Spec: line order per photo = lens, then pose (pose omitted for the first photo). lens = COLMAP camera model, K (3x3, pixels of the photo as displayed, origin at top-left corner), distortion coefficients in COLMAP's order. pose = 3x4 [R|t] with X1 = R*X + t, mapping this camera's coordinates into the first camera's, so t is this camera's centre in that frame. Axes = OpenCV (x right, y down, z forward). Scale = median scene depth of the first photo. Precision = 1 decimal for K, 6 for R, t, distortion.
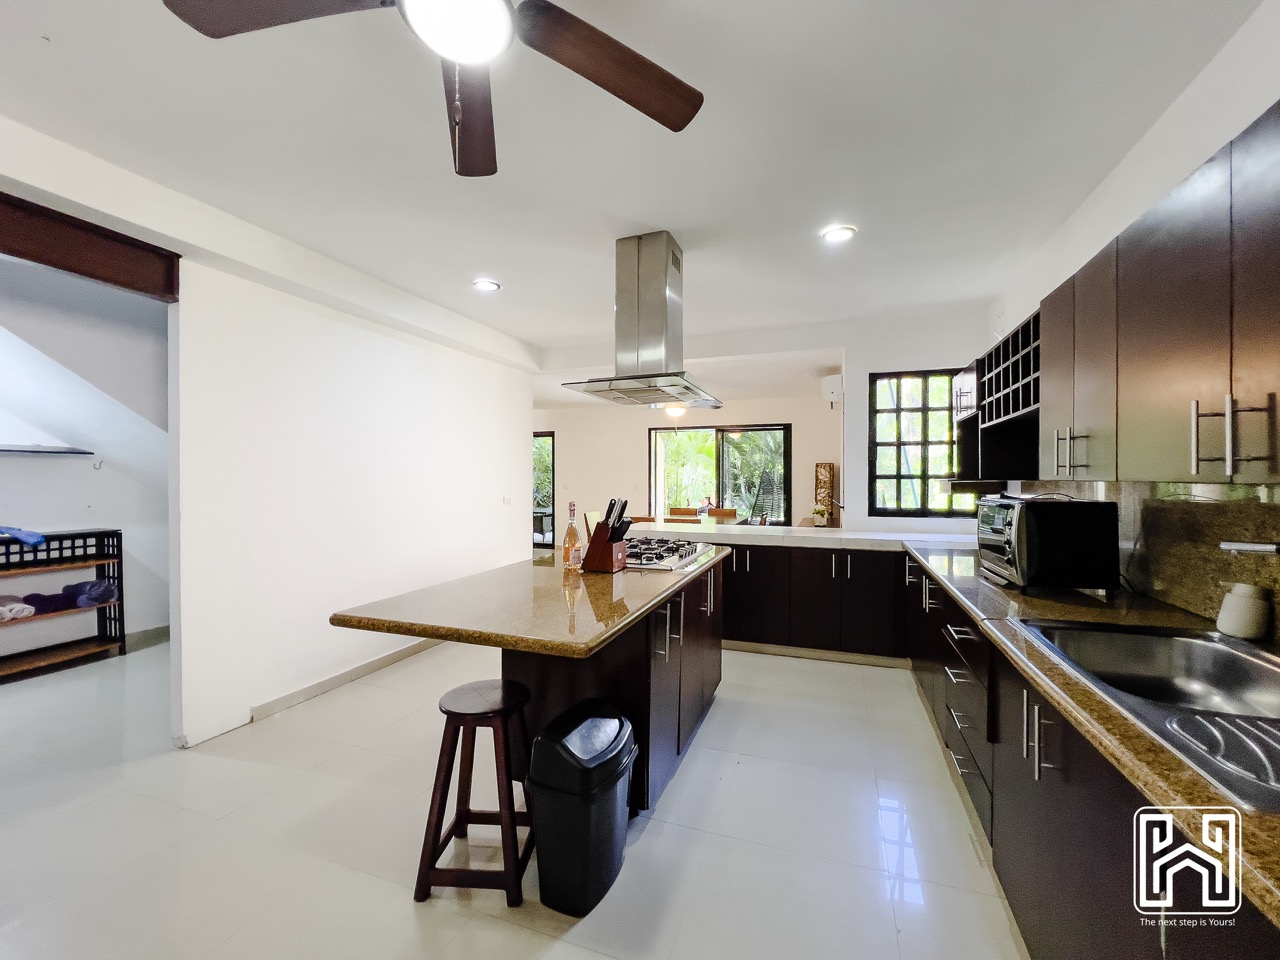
lens RADIAL K [[520.6, 0, 642.8], [0, 520.6, 480.0], [0, 0, 1]] dist [-0.000284, -0.000274]
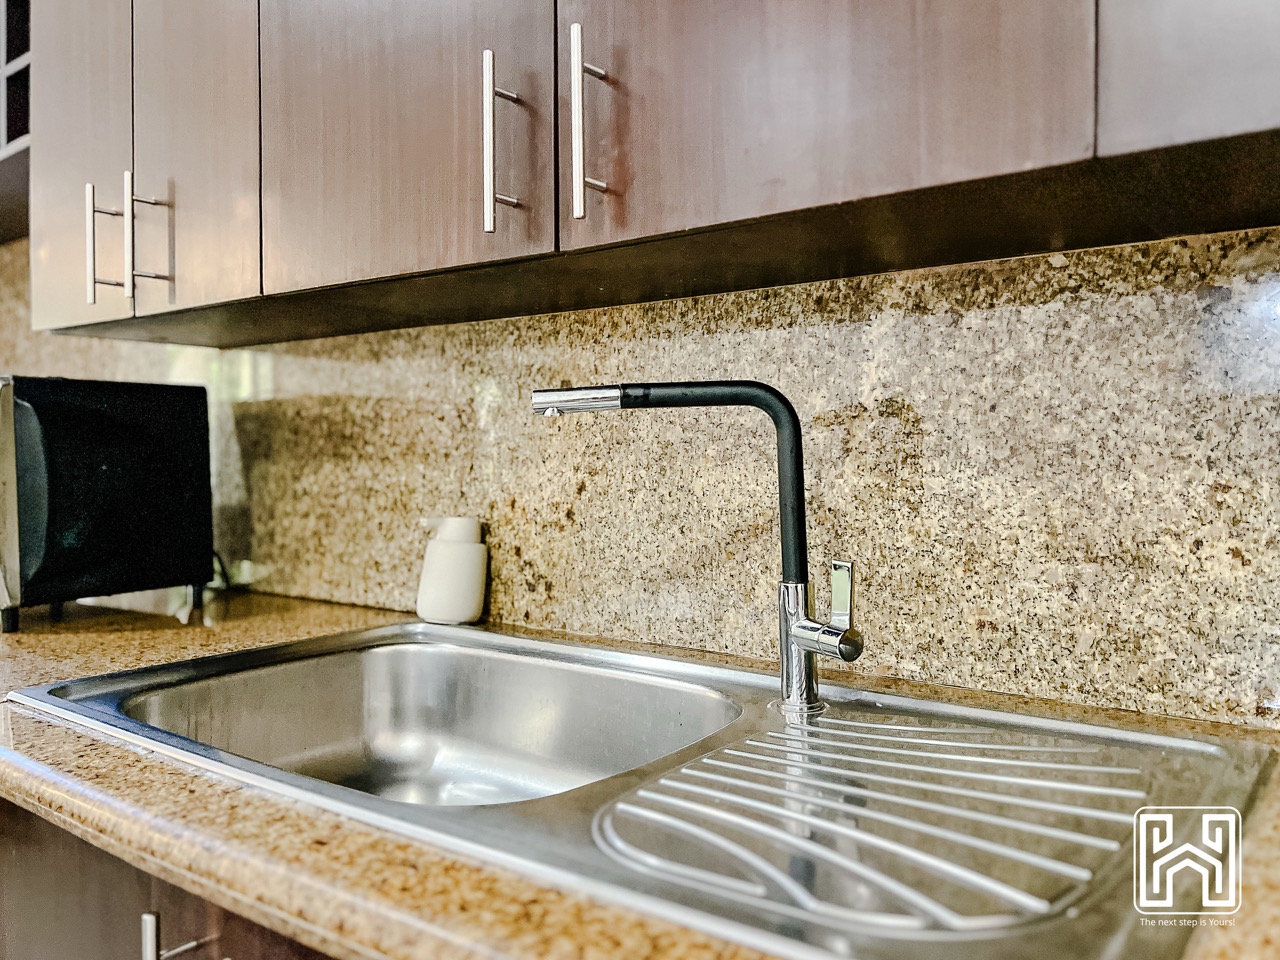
lens RADIAL K [[986.6, 0, 641.3], [0, 986.6, 482.7], [0, 0, 1]] dist [-0.001807, -0.000534]
pose [[0.268801, -0.022636, 0.962930, 0.234456], [0.000231, 0.999725, 0.023436, 0.123660], [-0.963196, -0.006077, 0.268732, 0.490737]]
